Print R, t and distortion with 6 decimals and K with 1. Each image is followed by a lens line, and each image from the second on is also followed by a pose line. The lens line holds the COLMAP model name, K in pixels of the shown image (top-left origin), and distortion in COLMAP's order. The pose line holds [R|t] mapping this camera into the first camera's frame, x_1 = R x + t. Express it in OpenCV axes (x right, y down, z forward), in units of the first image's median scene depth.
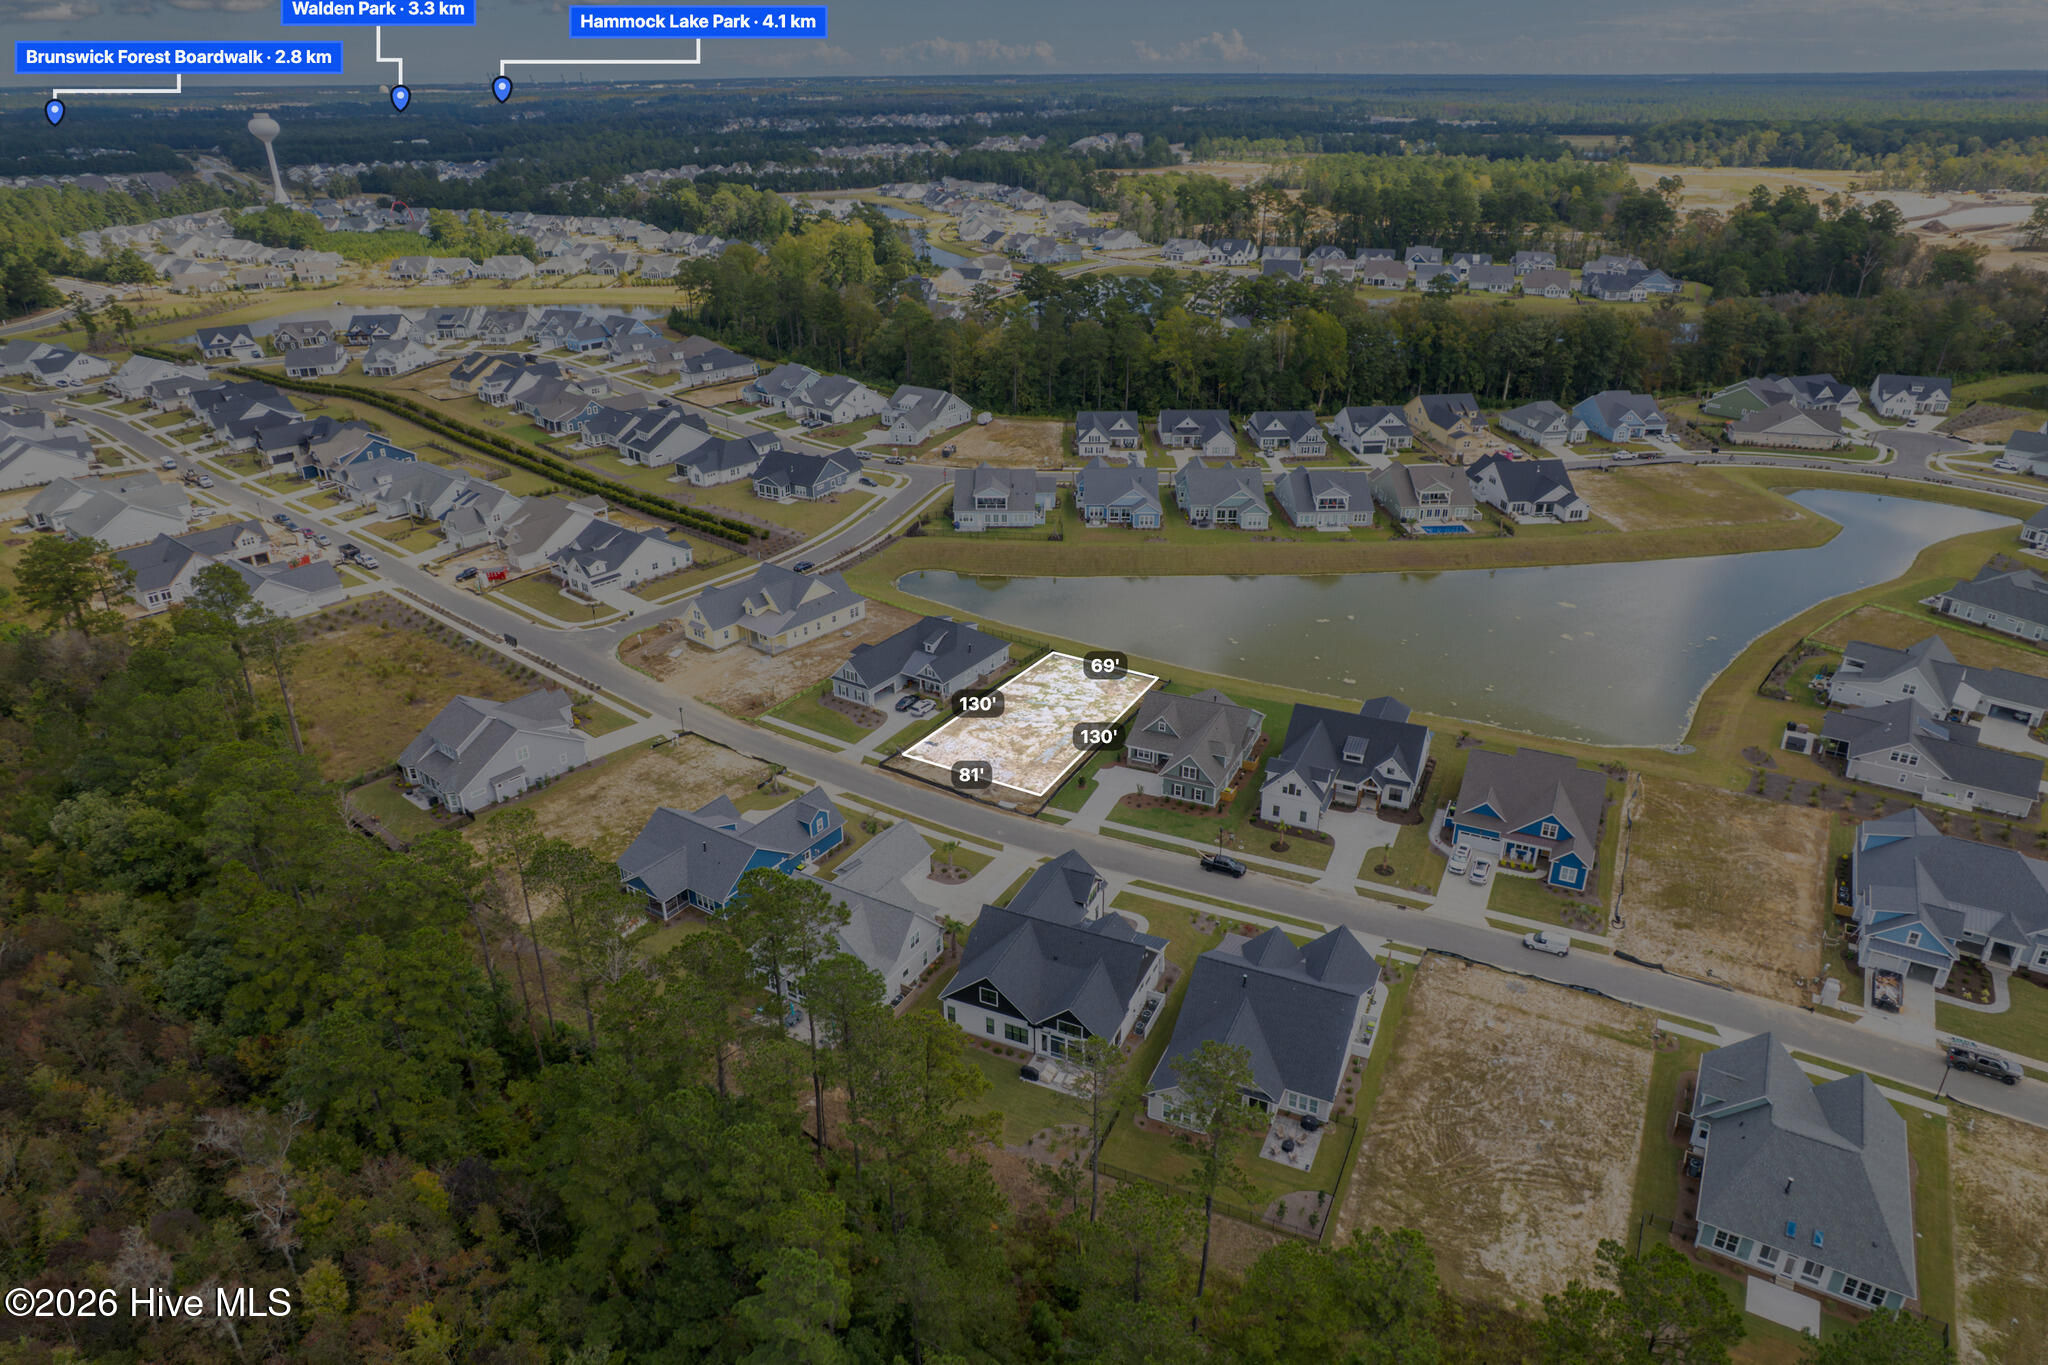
lens RADIAL K [[1311.3, 0, 1024.0], [0, 1311.3, 682.5], [0, 0, 1]] dist [-0.076472, 0.065412]
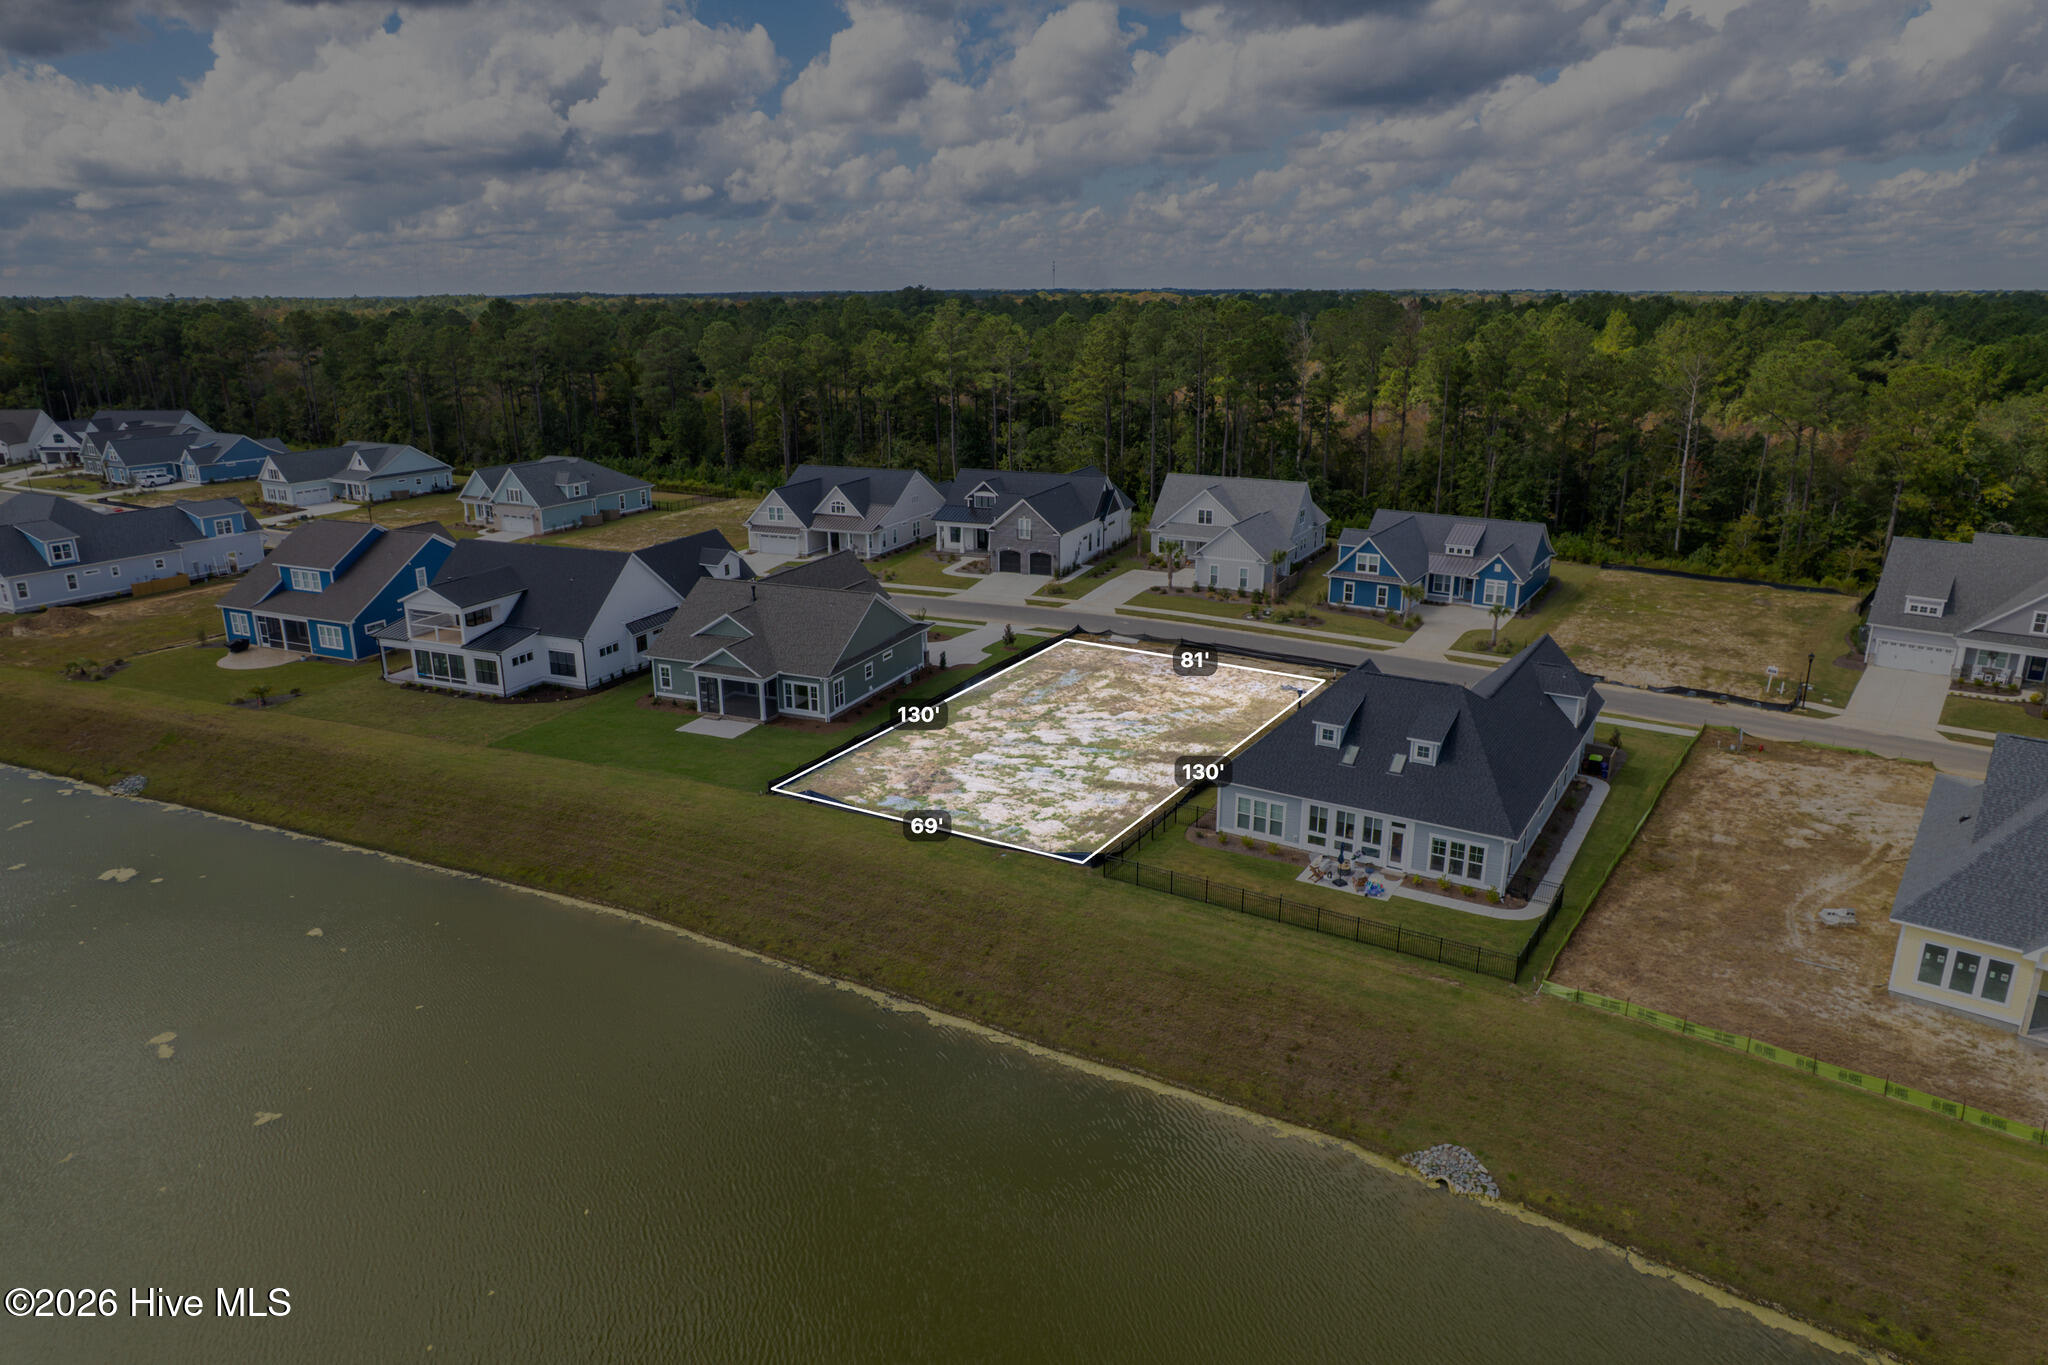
lens RADIAL K [[1311.3, 0, 1024.0], [0, 1311.3, 682.5], [0, 0, 1]] dist [-0.076472, 0.065412]
pose [[-0.999342, 0.022048, -0.028789, 0.051868], [-0.003021, 0.740537, 0.672009, -0.304126], [0.036136, 0.671654, -0.739983, 1.375624]]
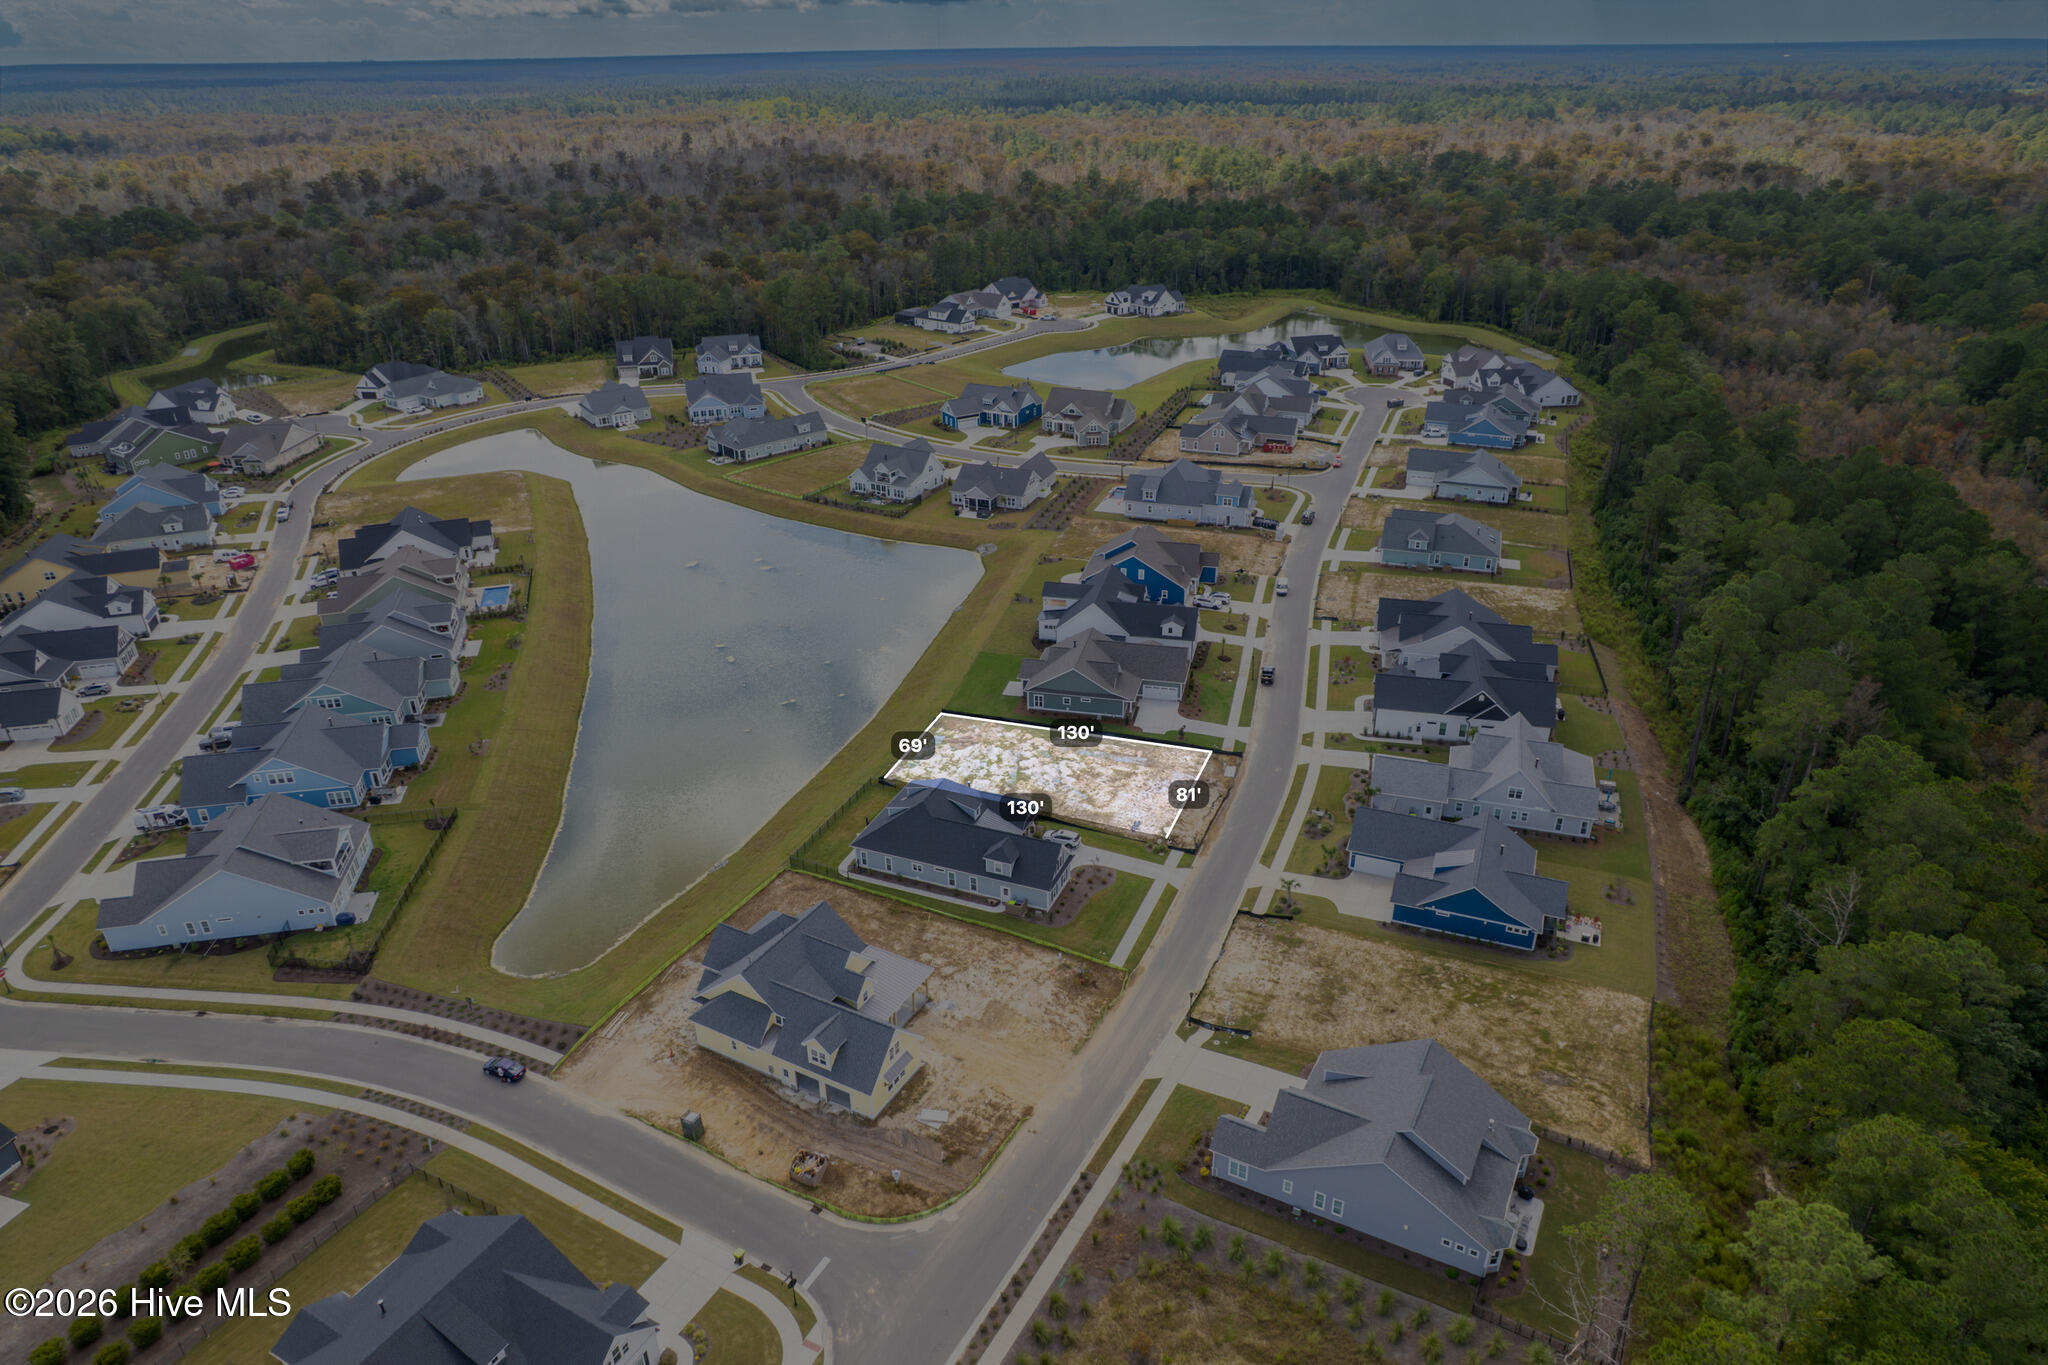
lens RADIAL K [[1311.3, 0, 1024.0], [0, 1311.3, 682.5], [0, 0, 1]] dist [-0.076472, 0.065412]
pose [[-0.199268, -0.424971, 0.883002, -0.798177], [0.434472, 0.769355, 0.468323, -0.477132], [-0.878366, 0.476961, 0.031331, 0.989517]]
